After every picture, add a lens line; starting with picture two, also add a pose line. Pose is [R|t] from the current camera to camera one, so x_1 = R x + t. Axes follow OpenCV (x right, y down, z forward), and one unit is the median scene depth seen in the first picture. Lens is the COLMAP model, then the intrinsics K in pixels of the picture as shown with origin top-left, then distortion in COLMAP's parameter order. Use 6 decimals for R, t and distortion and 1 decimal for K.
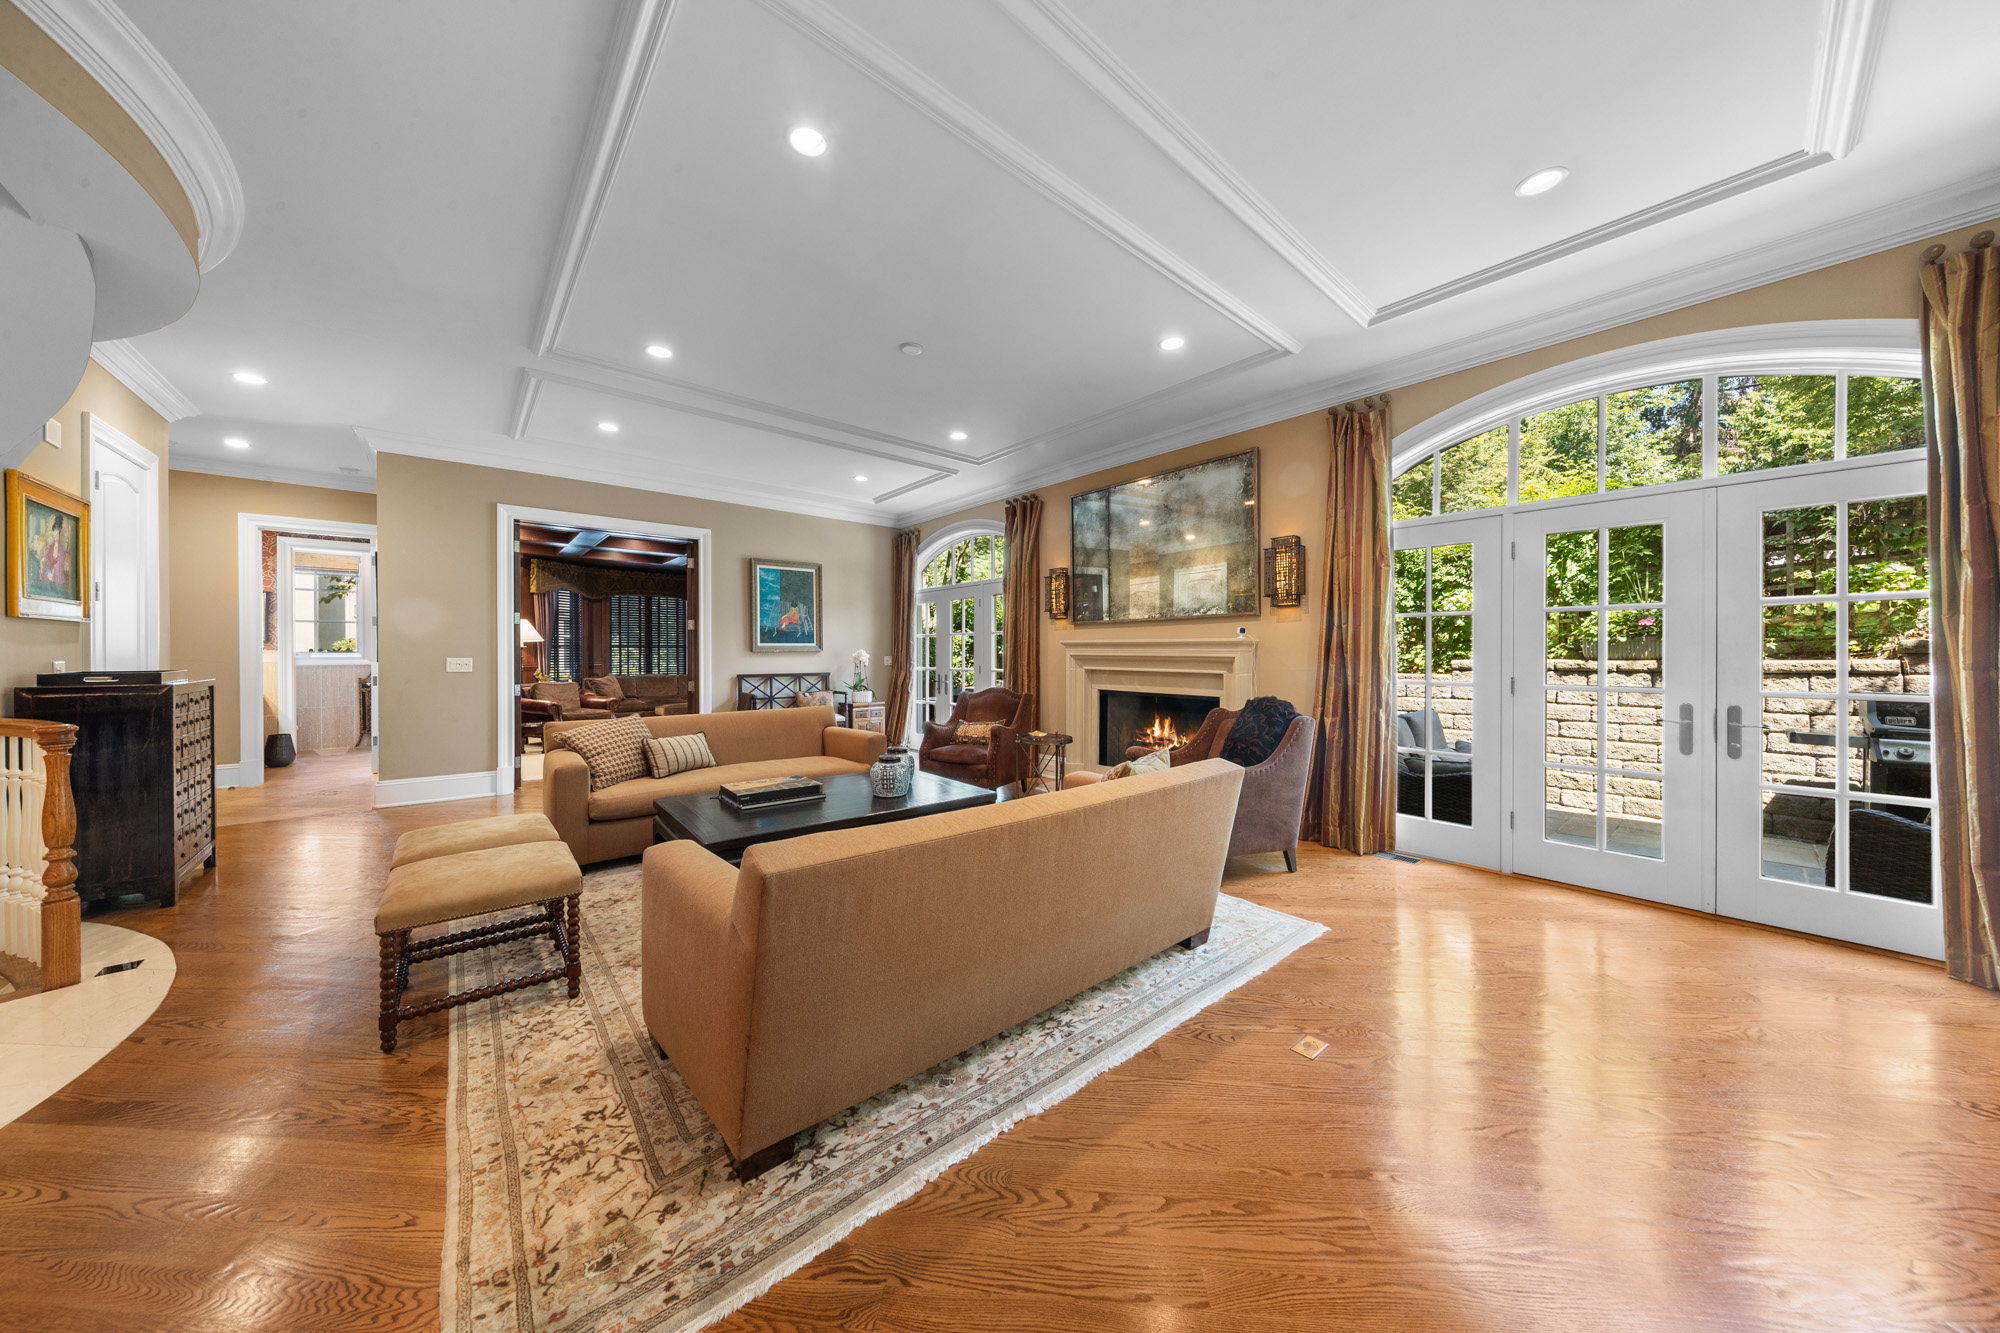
lens RADIAL K [[638.3, 0, 998.4], [0, 638.3, 653.6], [0, 0, 1]] dist [0.002241, -0.000022]
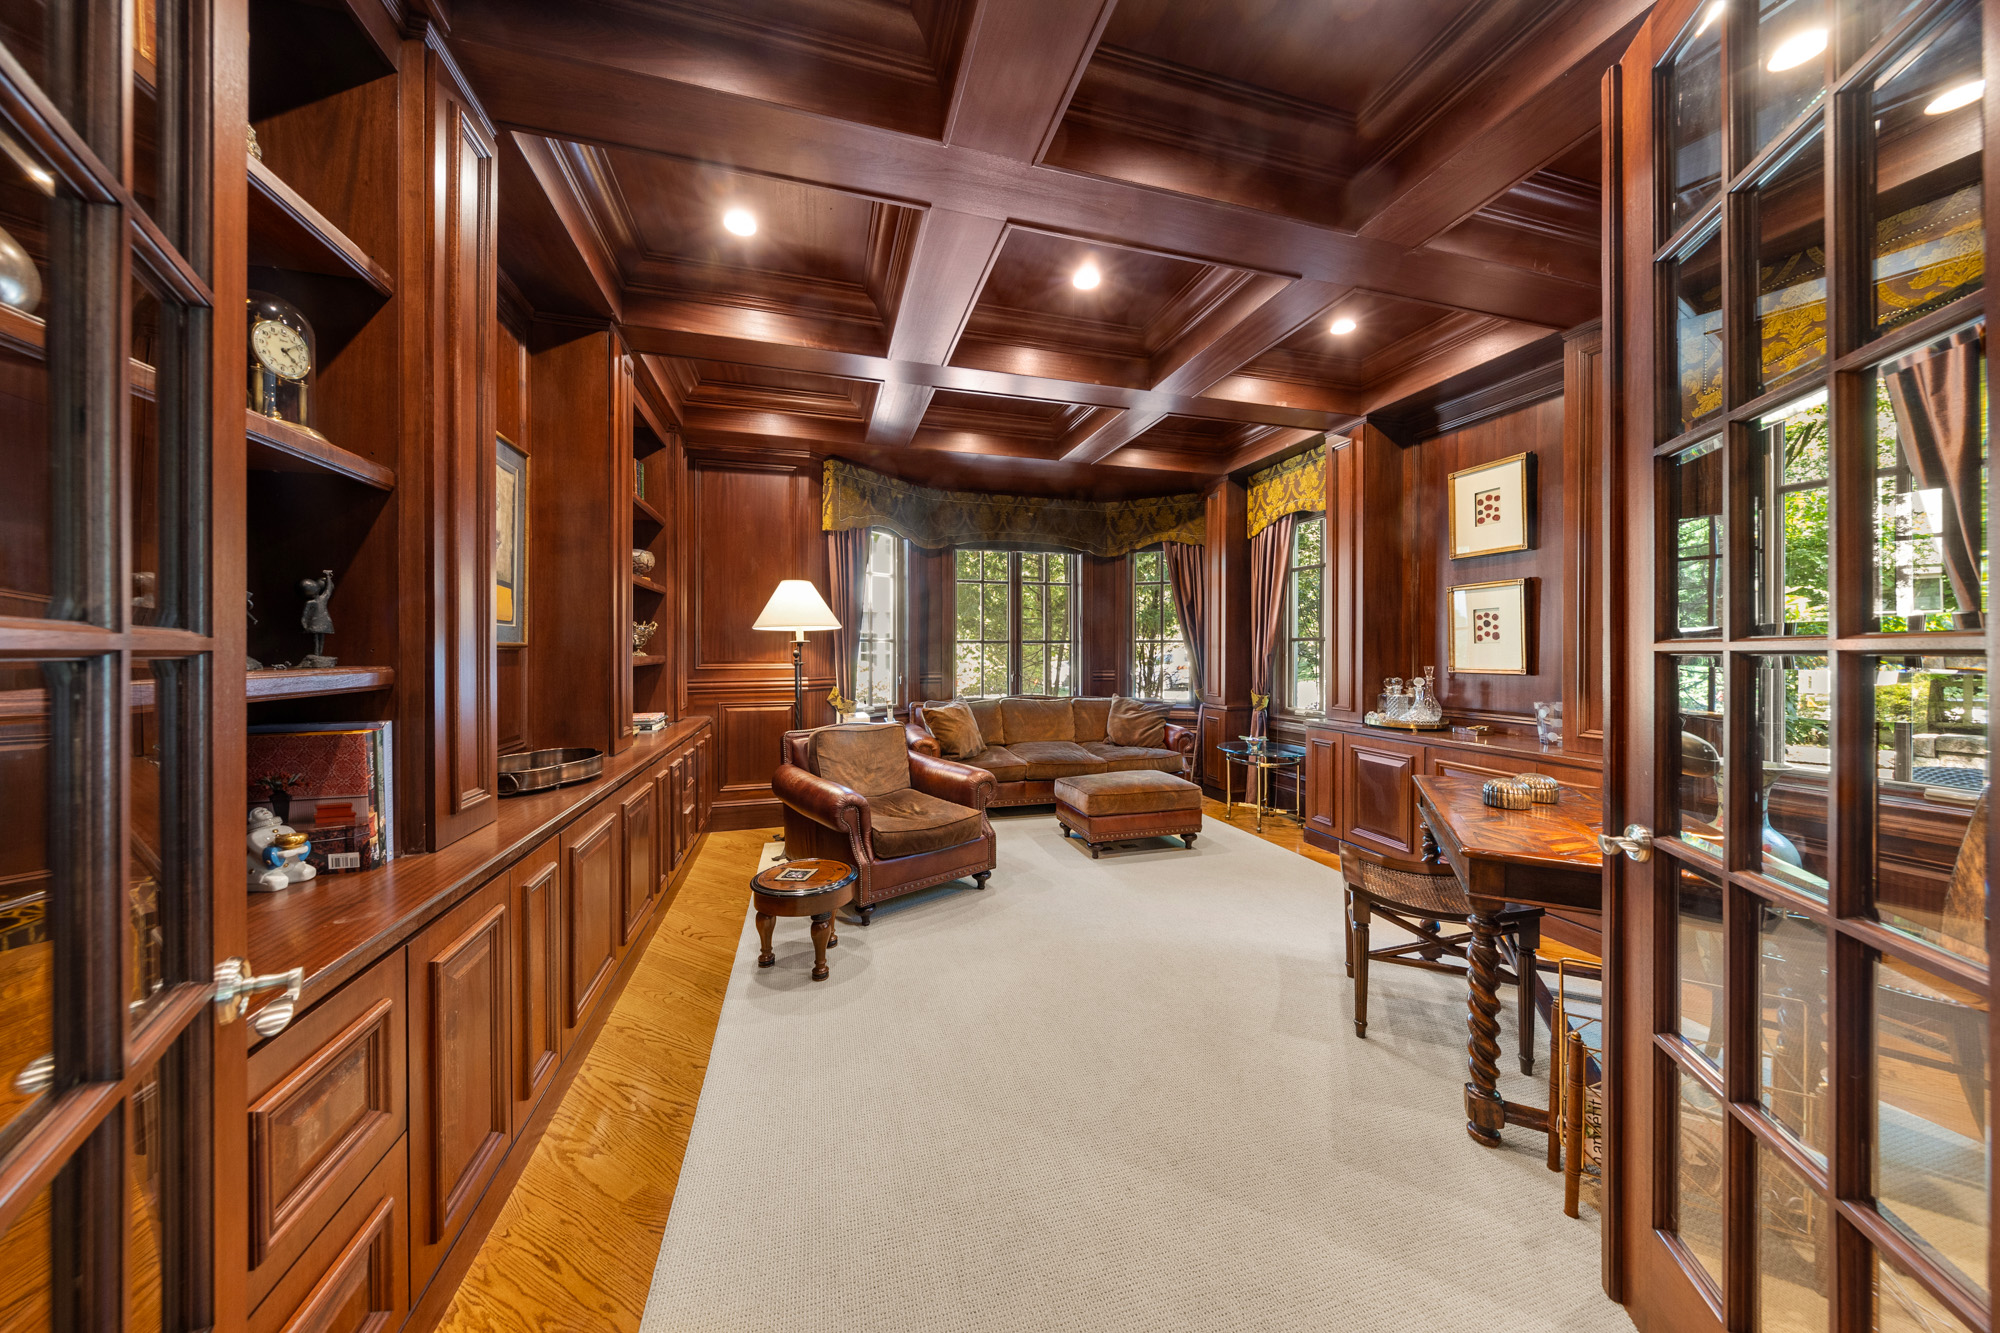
lens RADIAL K [[638.3, 0, 998.4], [0, 638.3, 653.6], [0, 0, 1]] dist [0.002241, -0.000022]
pose [[0.909234, 0.001224, -0.416284, -0.647484], [0.001360, 0.999982, 0.005911, -0.007430], [0.416284, -0.005940, 0.909215, 0.973365]]
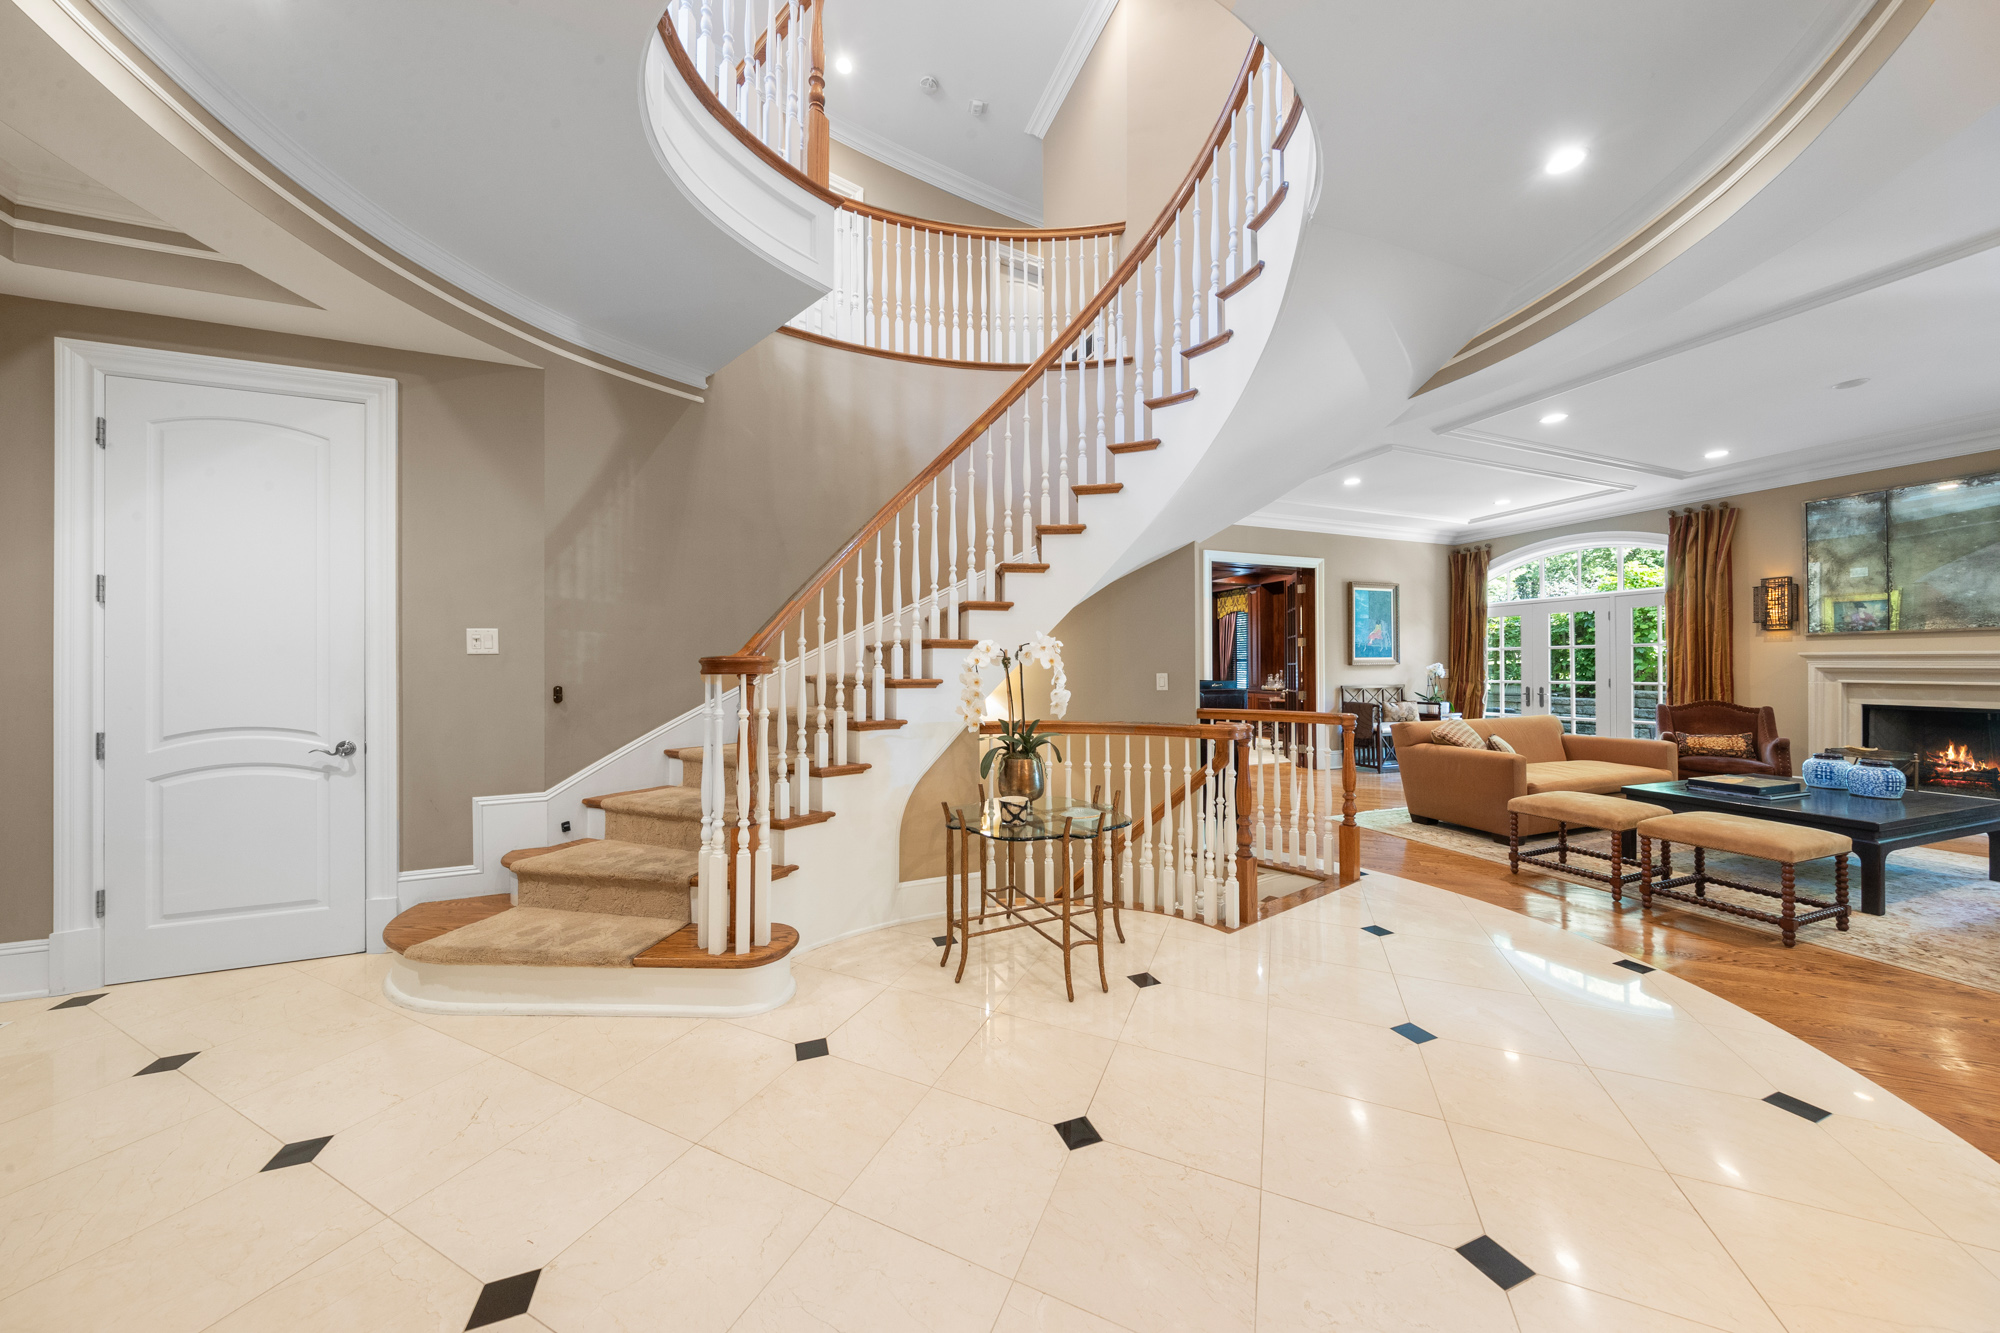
lens RADIAL K [[635.0, 0, 991.2], [0, 635.0, 666.6], [0, 0, 1]] dist [-0.000627, -0.000205]
pose [[0.940855, -0.003509, -0.338792, -0.693686], [0.003687, 0.999993, -0.000116, -0.003116], [0.338791, -0.001140, 0.940861, -0.301093]]
